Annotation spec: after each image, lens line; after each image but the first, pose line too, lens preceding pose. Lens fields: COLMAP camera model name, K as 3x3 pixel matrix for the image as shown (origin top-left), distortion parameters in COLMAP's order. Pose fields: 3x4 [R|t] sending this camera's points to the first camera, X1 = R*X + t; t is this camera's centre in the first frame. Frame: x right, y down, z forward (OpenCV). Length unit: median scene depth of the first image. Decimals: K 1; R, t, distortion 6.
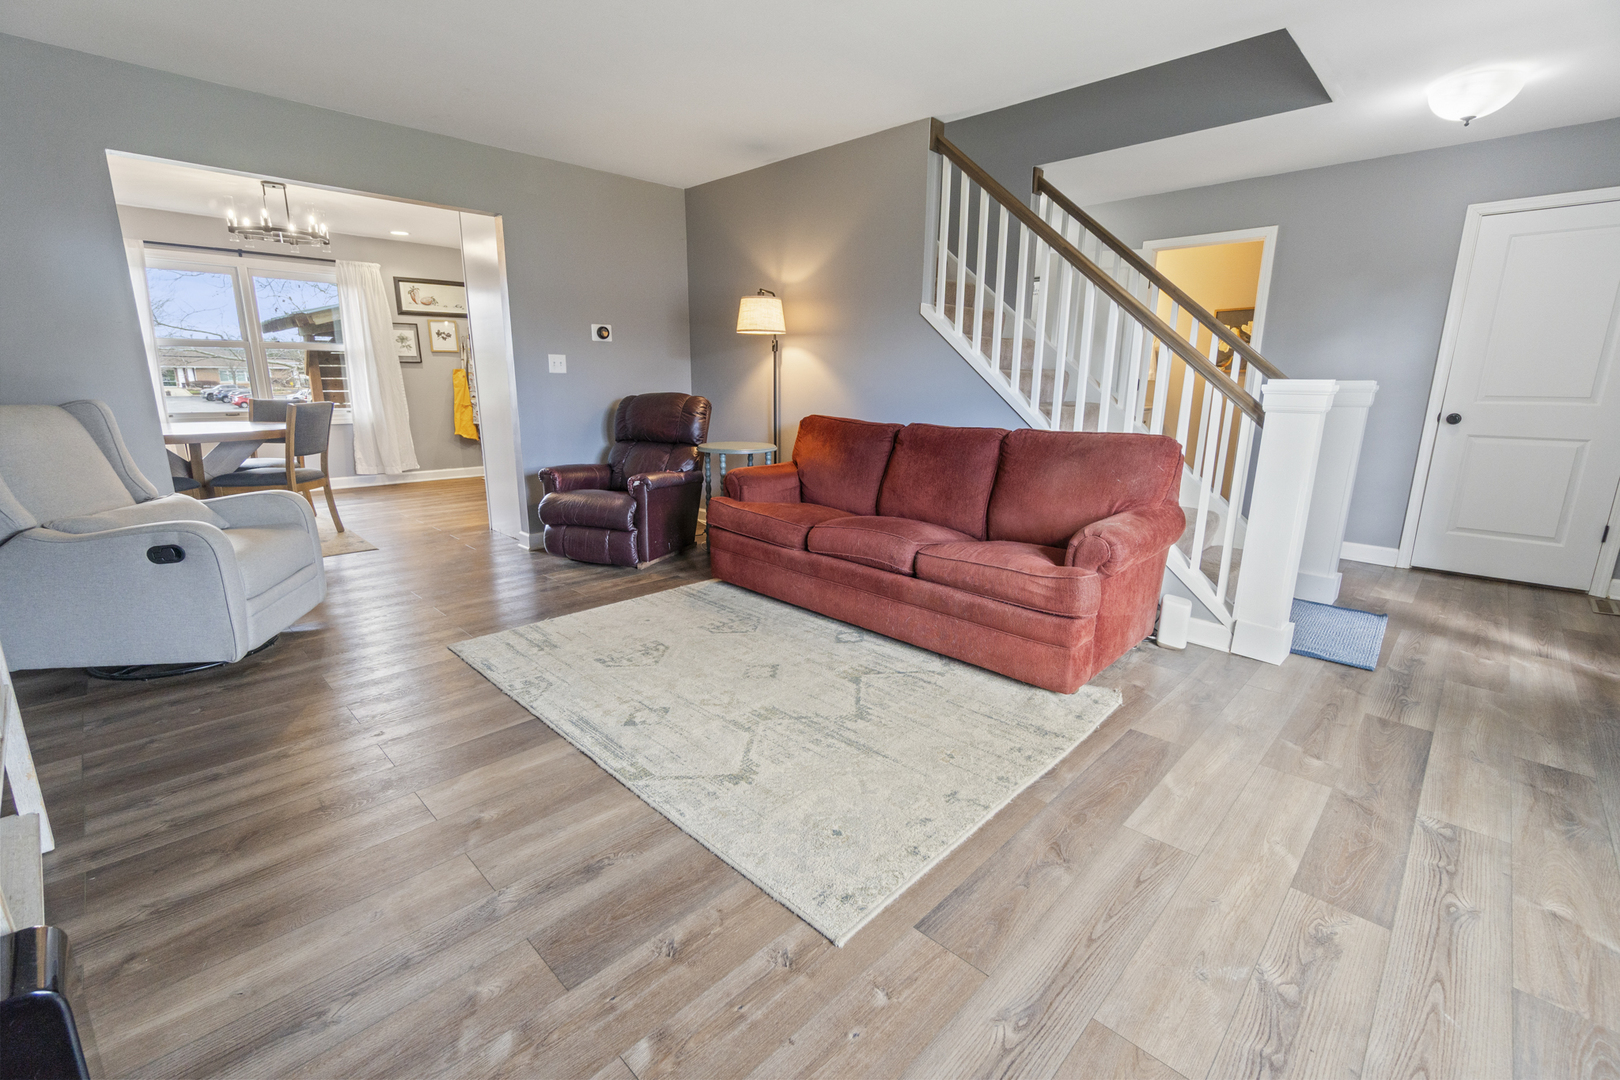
lens RADIAL K [[697.5, 0, 810.0], [0, 697.5, 540.0], [0, 0, 1]] dist [-0.002193, -0.000041]
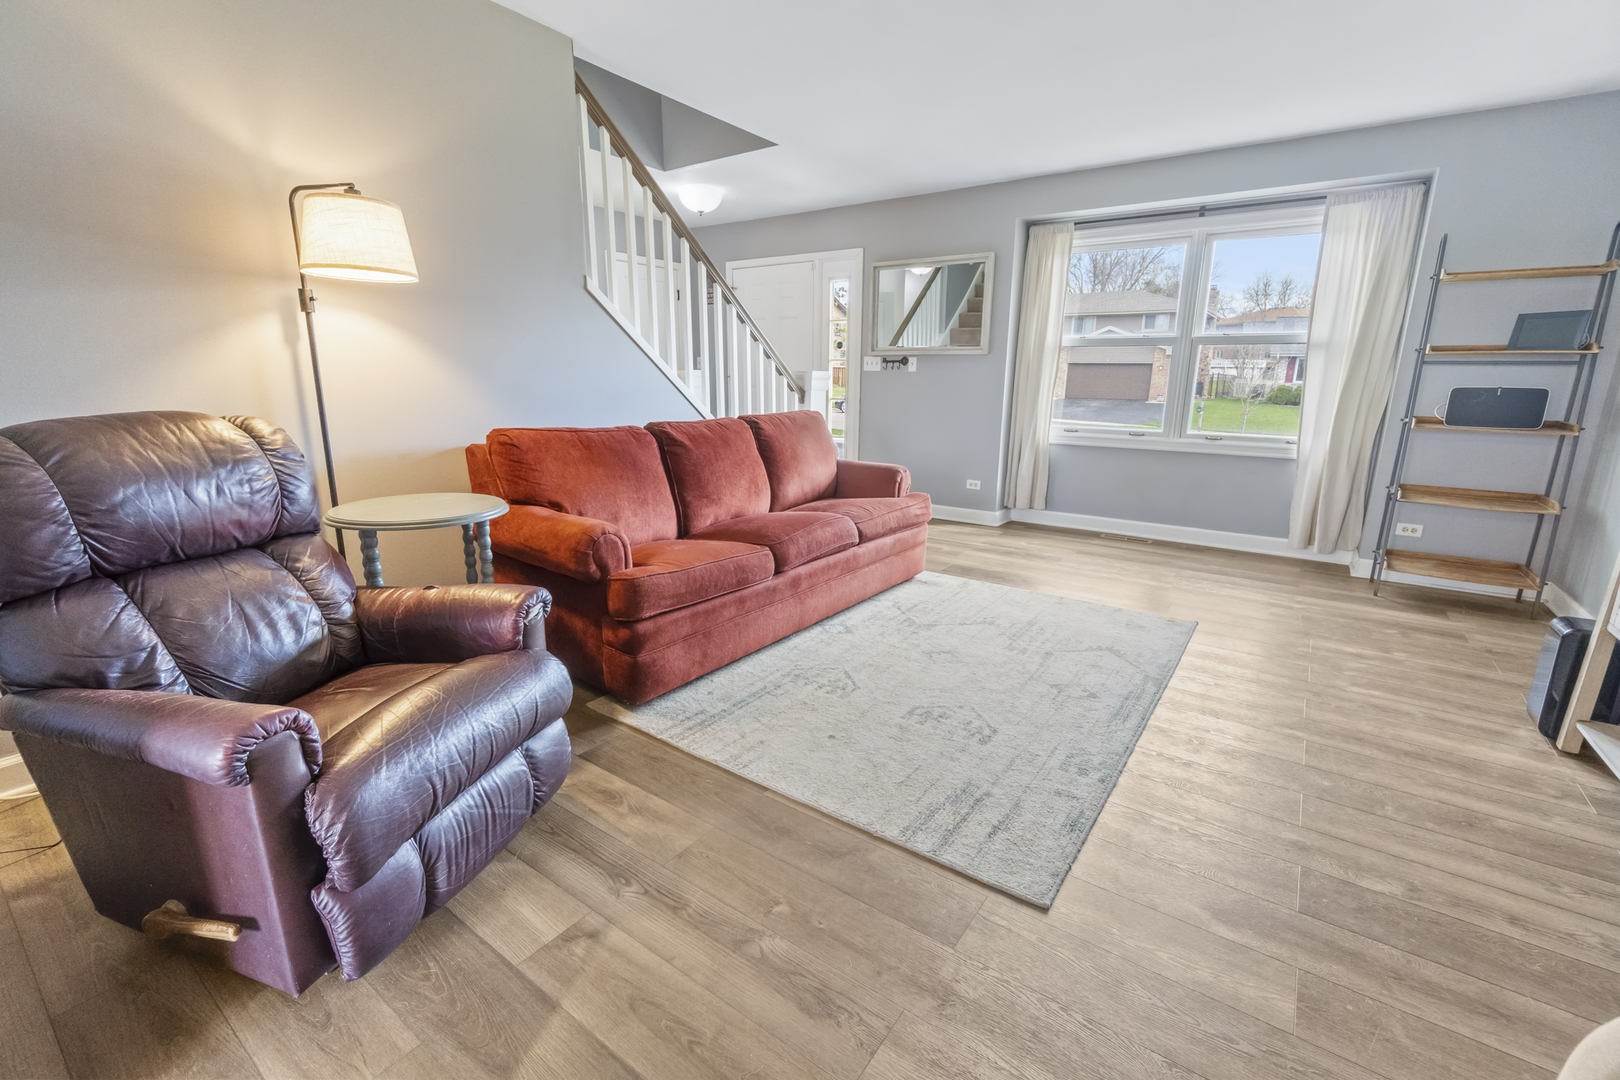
lens RADIAL K [[697.5, 0, 810.0], [0, 697.5, 540.0], [0, 0, 1]] dist [-0.002193, -0.000041]
pose [[-0.153899, -0.240481, 0.958376, -0.953476], [0.210268, 0.939744, 0.269572, -0.284944], [-0.965455, 0.243002, -0.094061, 1.195192]]
